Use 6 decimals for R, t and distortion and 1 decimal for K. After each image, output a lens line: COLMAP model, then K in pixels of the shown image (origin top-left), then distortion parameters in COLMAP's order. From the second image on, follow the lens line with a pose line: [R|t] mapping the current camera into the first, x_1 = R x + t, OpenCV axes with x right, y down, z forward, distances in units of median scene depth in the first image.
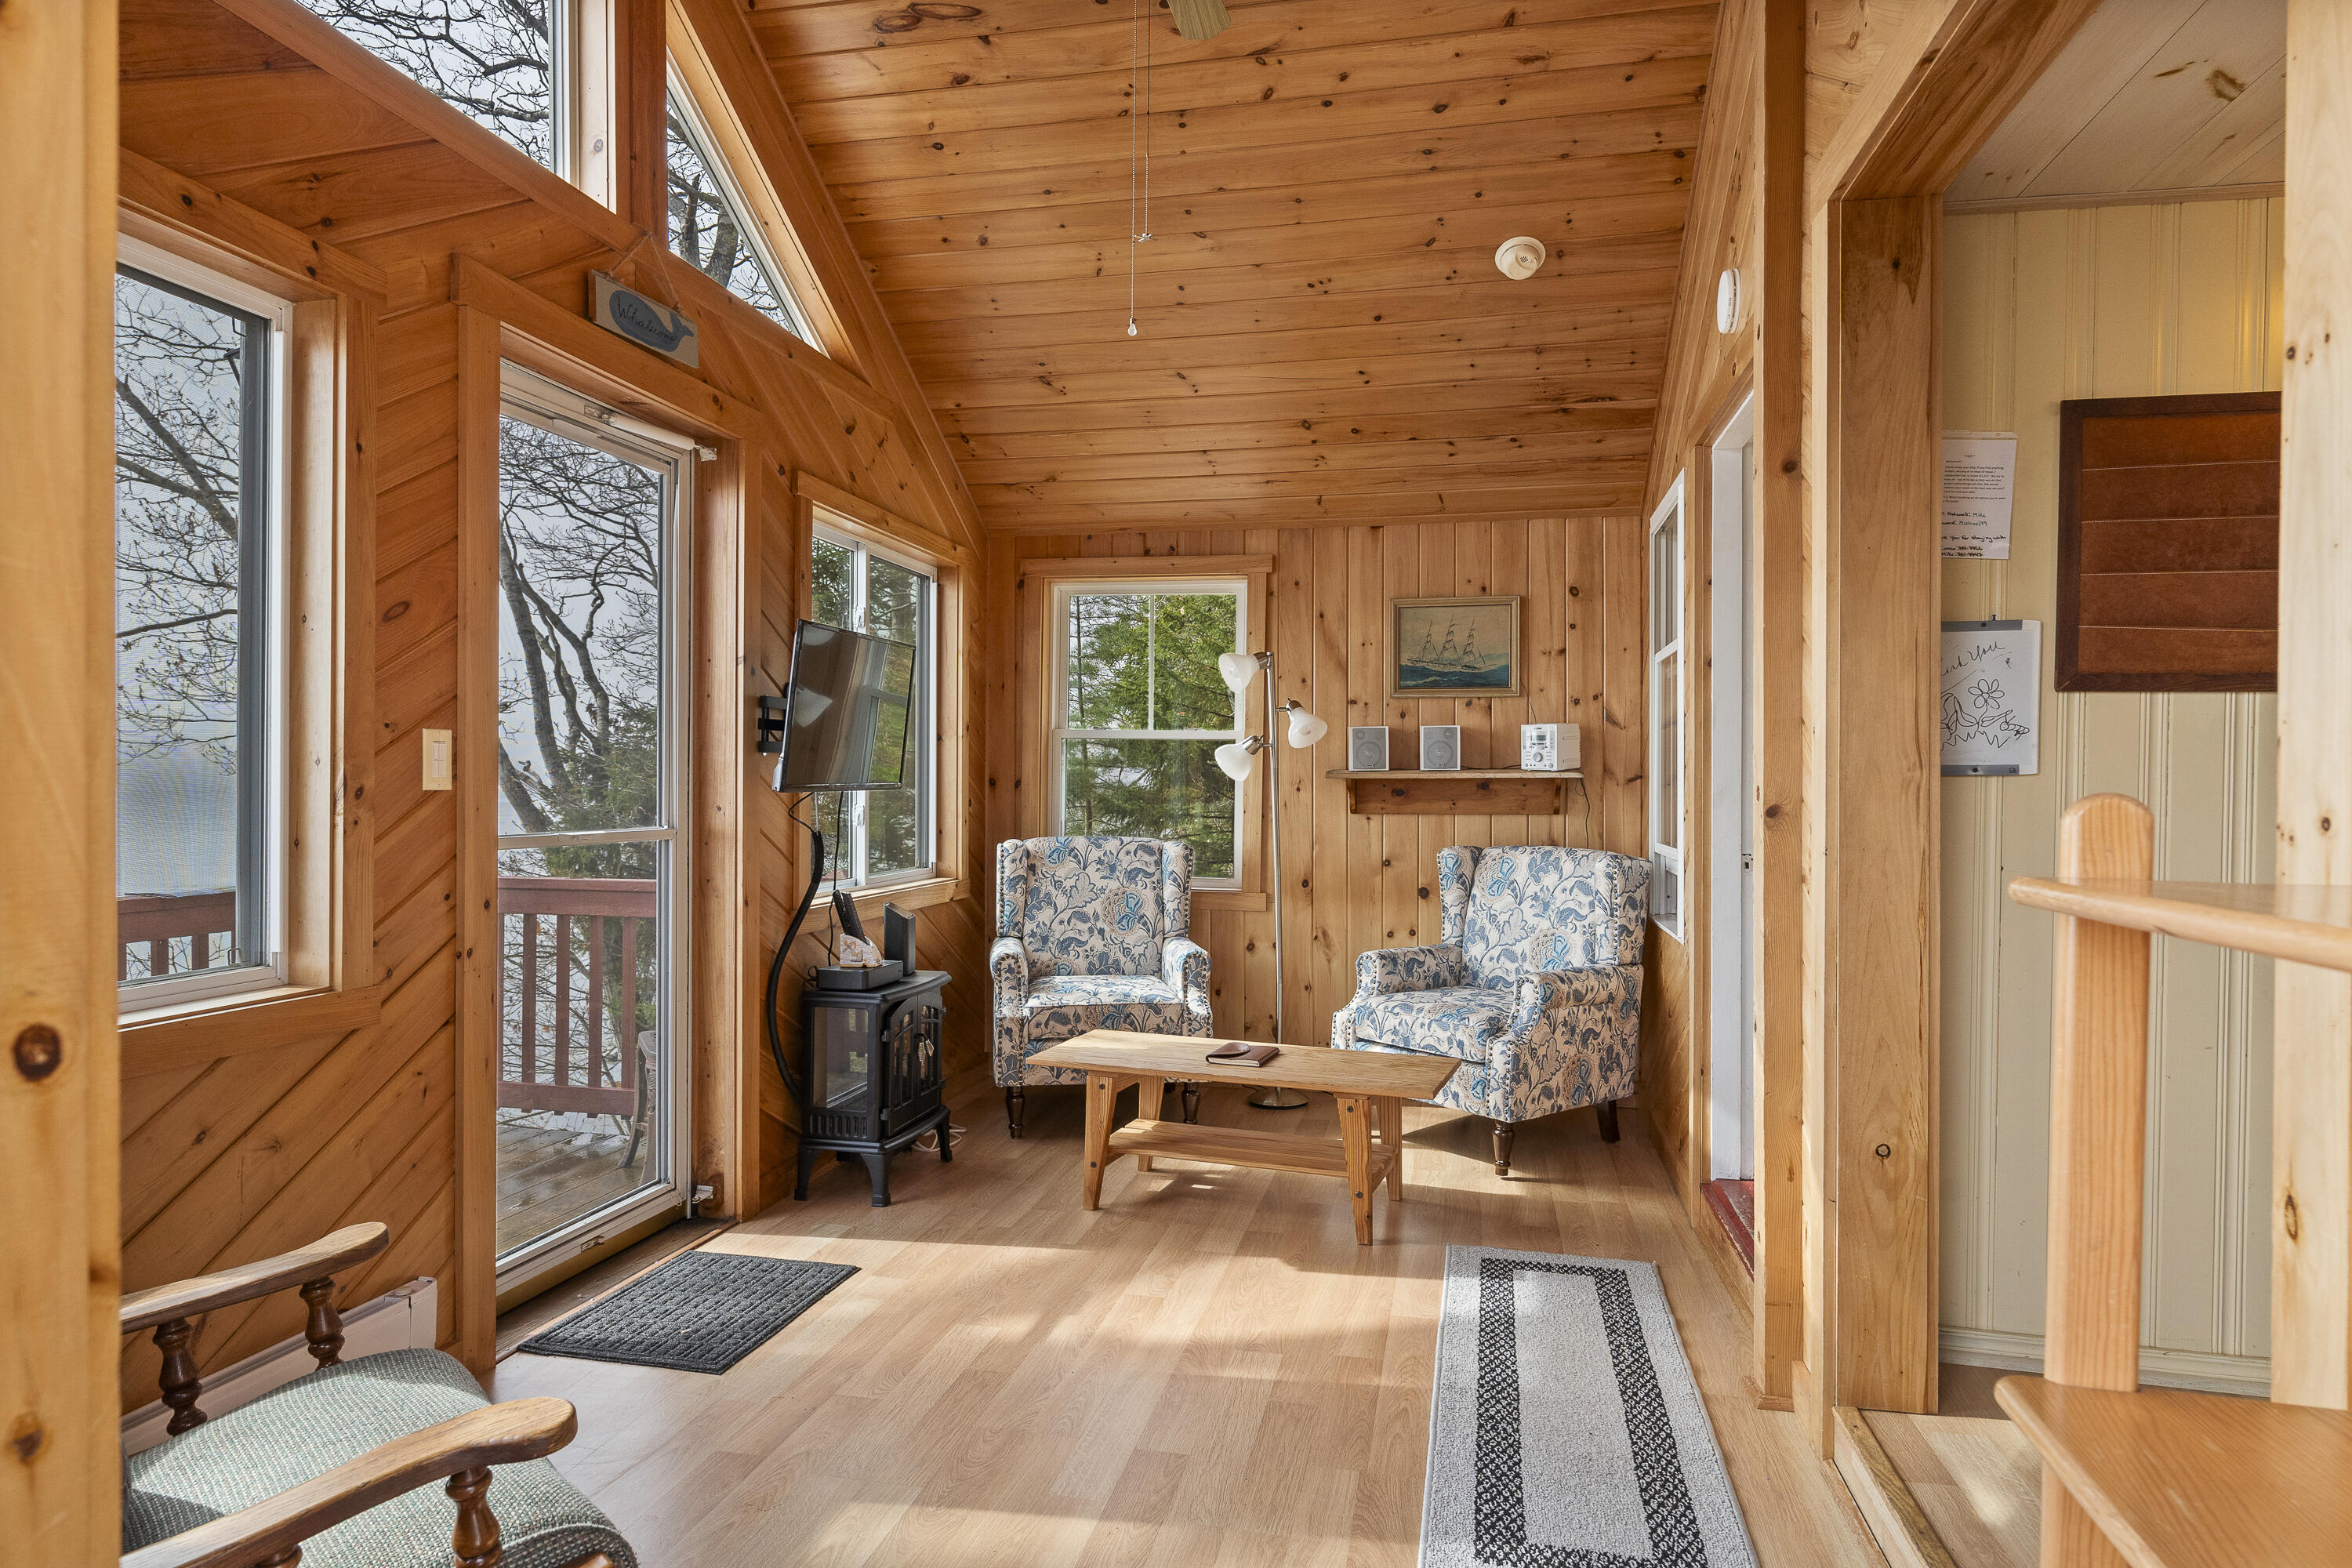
lens RADIAL K [[1384.2, 0, 1176.0], [0, 1384.2, 784.0], [0, 0, 1]] dist [0.026955, 0.000380]
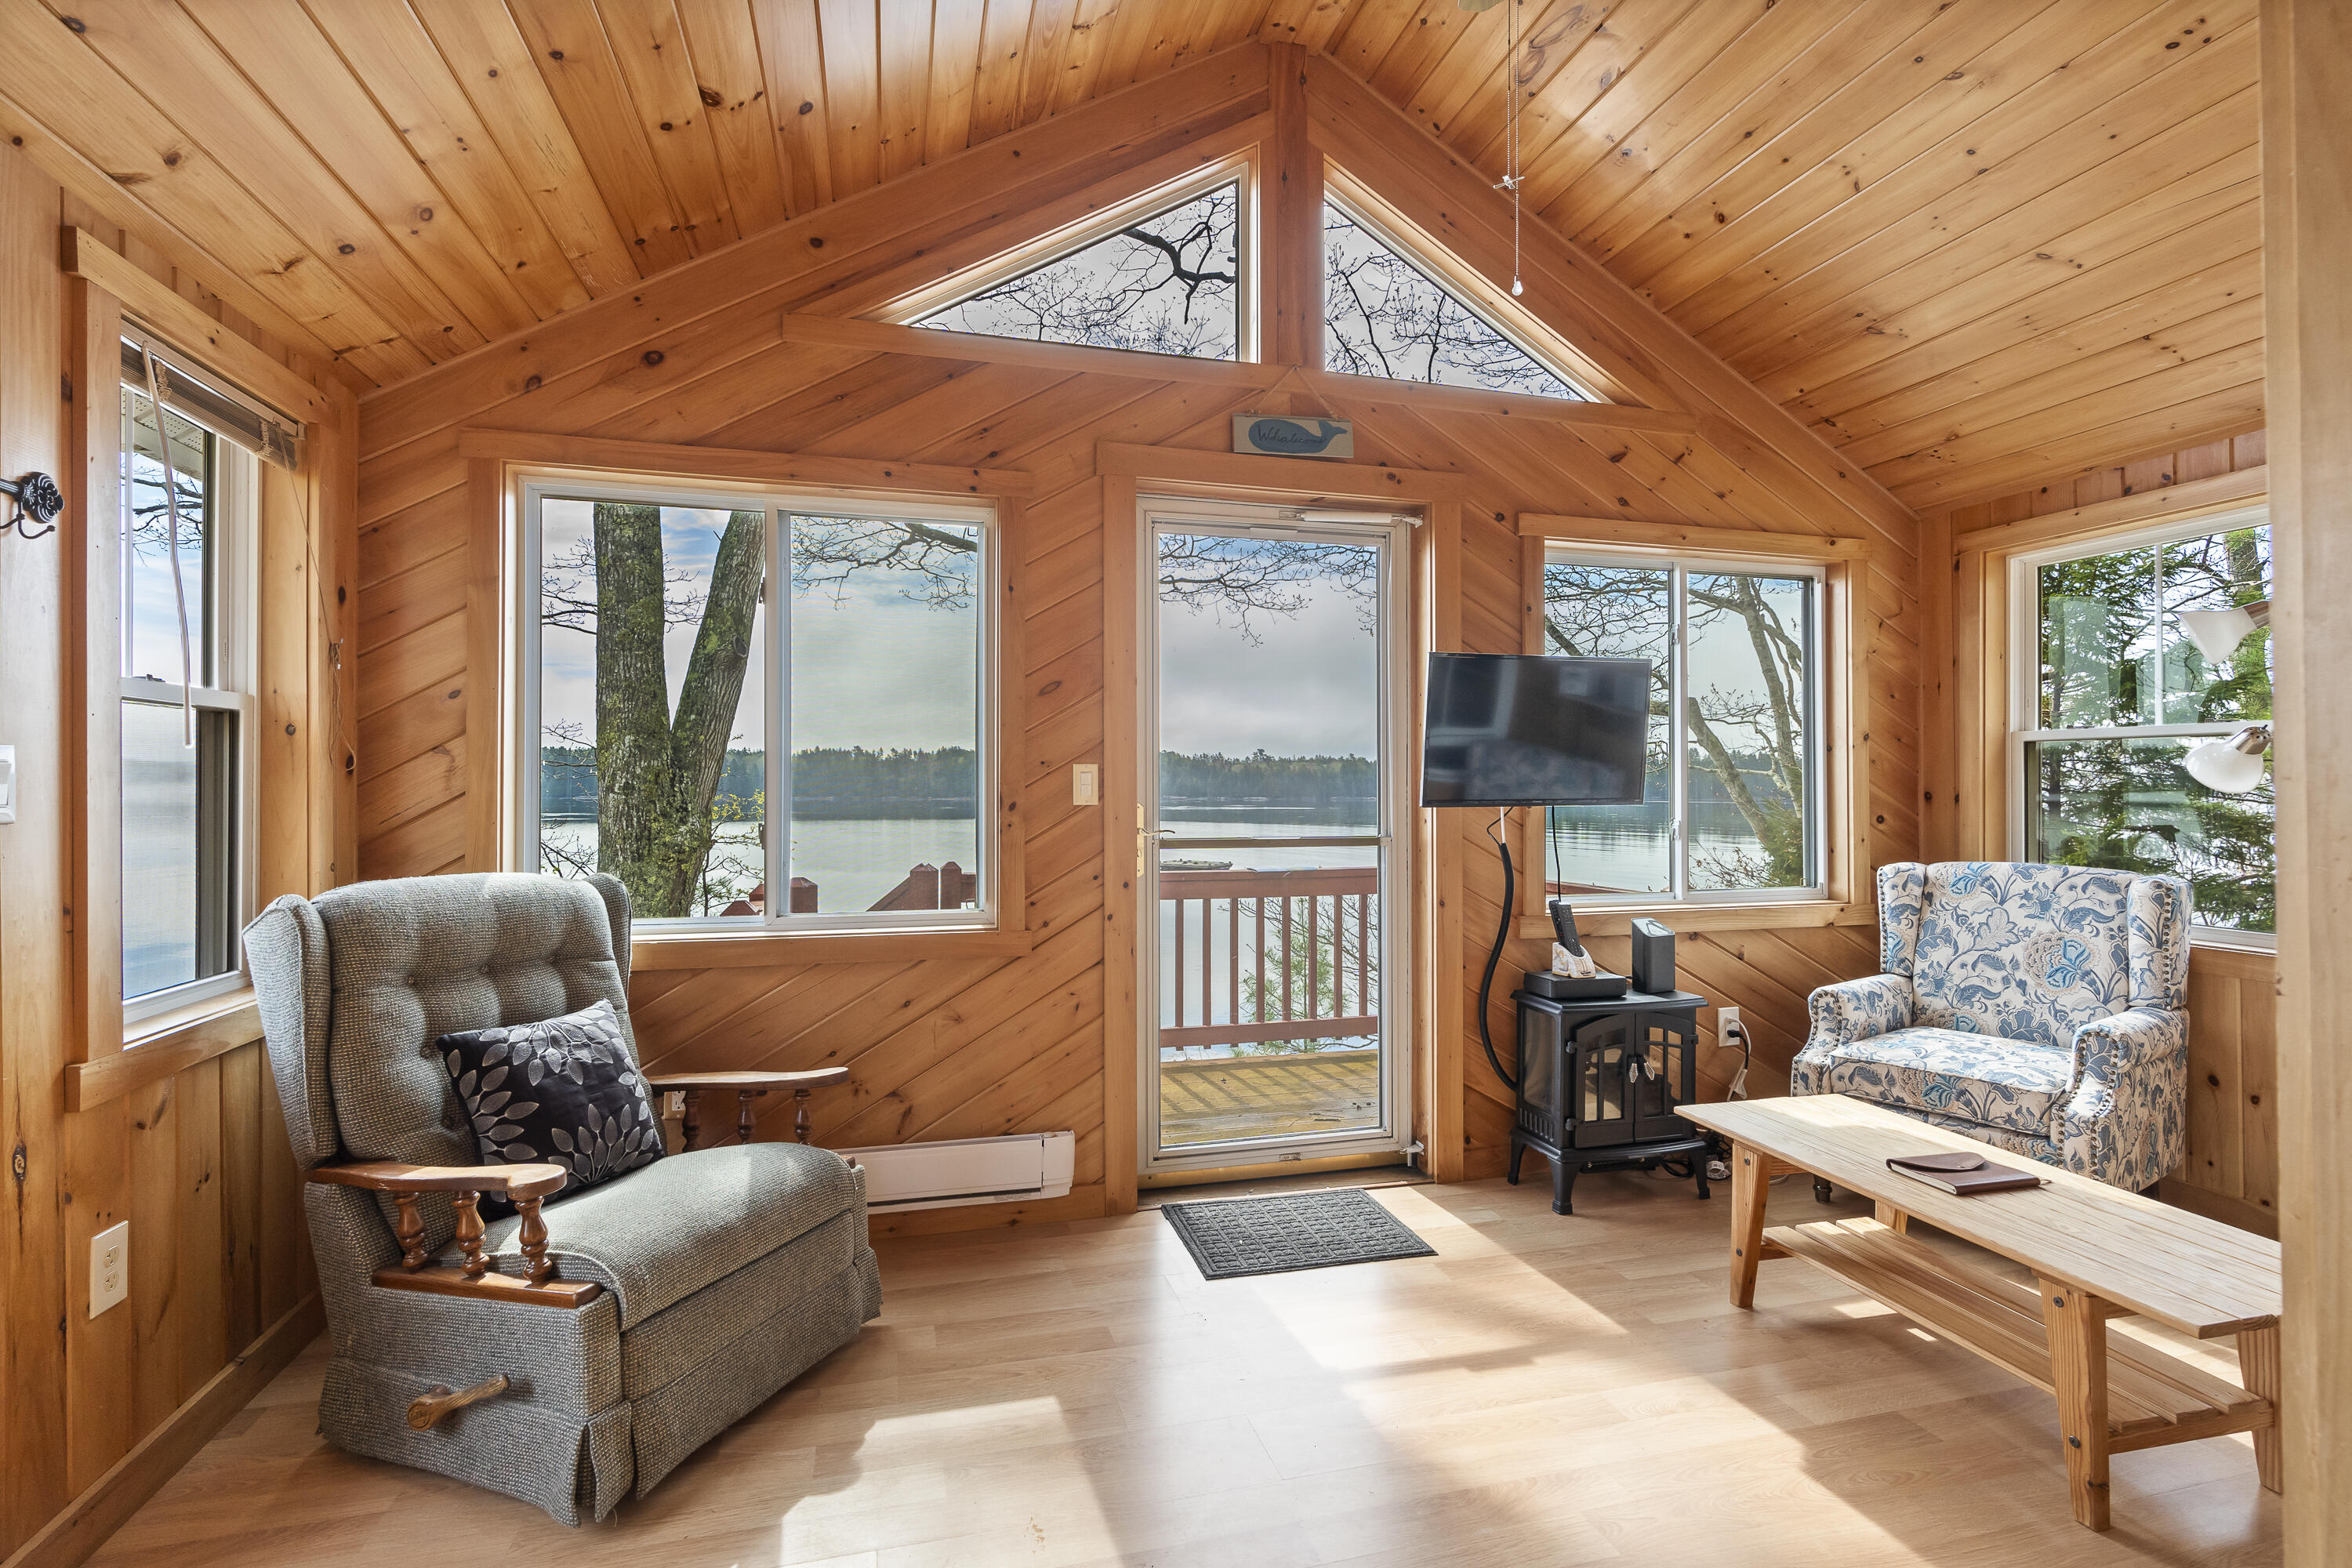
lens RADIAL K [[1076.3, 0, 1176.0], [0, 1076.3, 784.0], [0, 0, 1]] dist [-0.013148, 0.004481]
pose [[0.456049, -0.015111, -0.889826, 0.307477], [0.002965, 0.999876, -0.015460, -0.000152], [0.889950, 0.004412, 0.456037, 0.325638]]
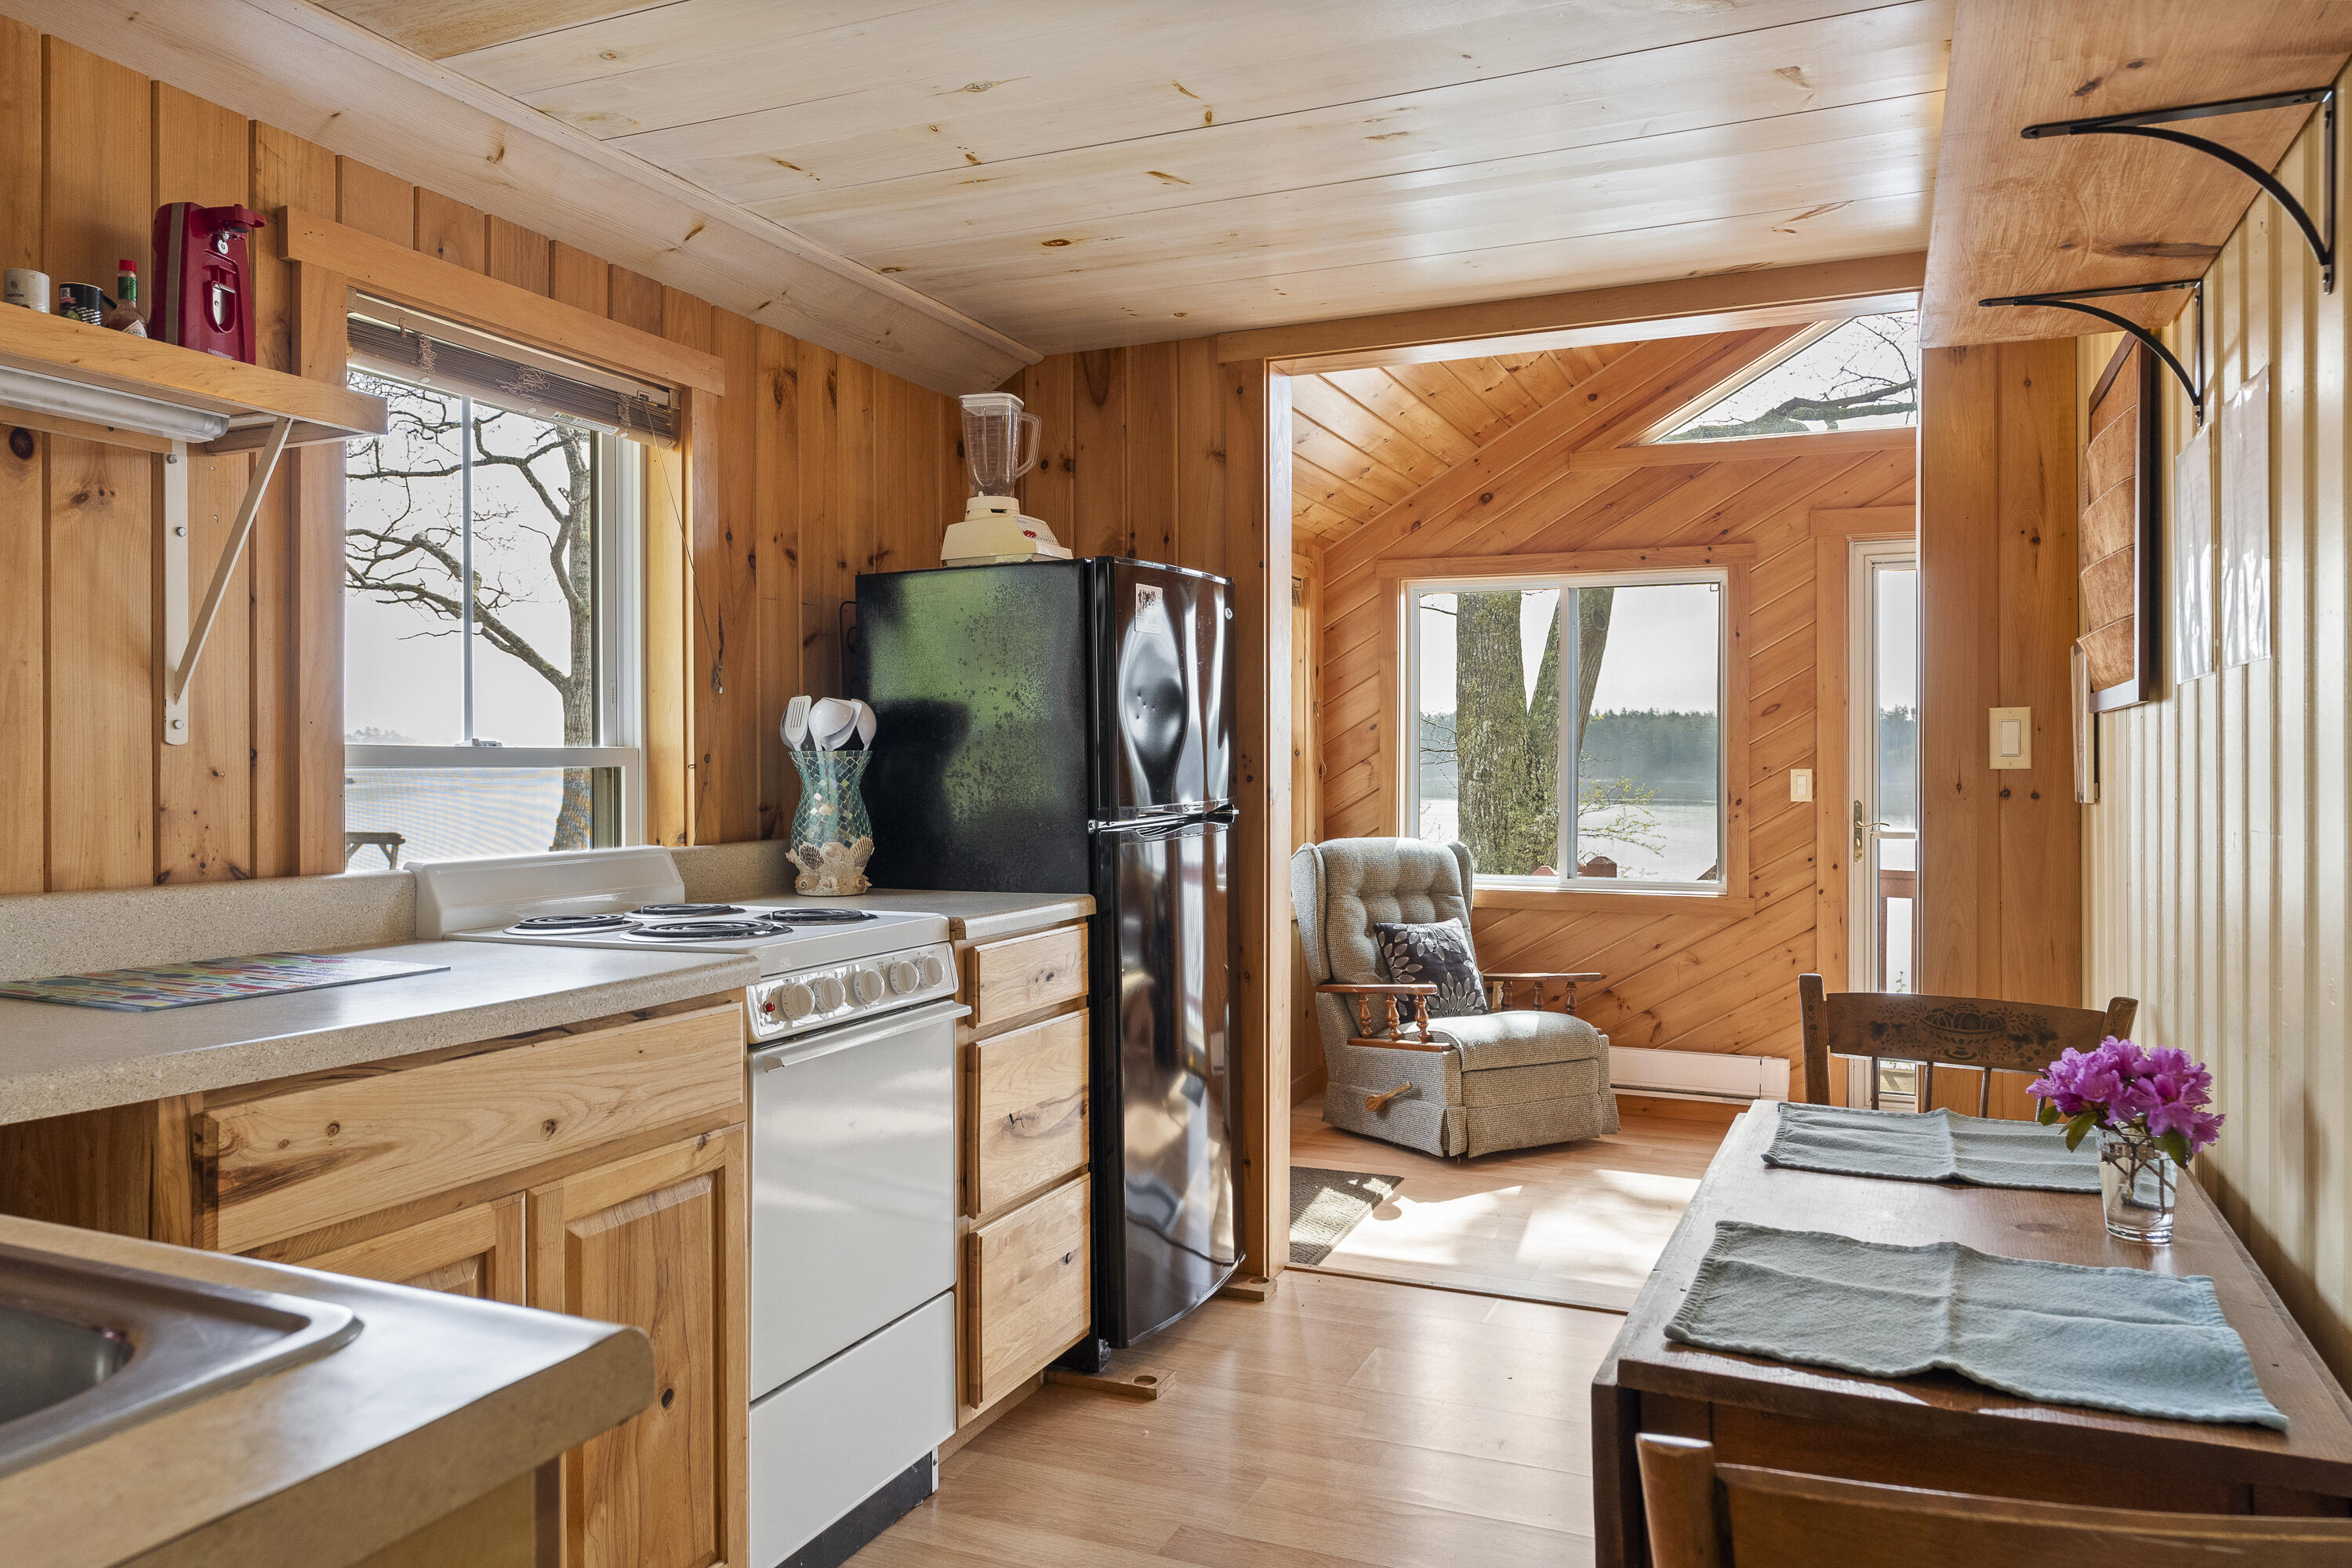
lens RADIAL K [[1599.2, 0, 1176.0], [0, 1599.2, 784.0], [0, 0, 1]] dist [0.009652, 0.001630]
pose [[-0.196020, -0.000310, -0.980600, 1.002827], [-0.004999, 0.999987, 0.000683, -0.009646], [0.980587, 0.005036, -0.196019, 0.346640]]
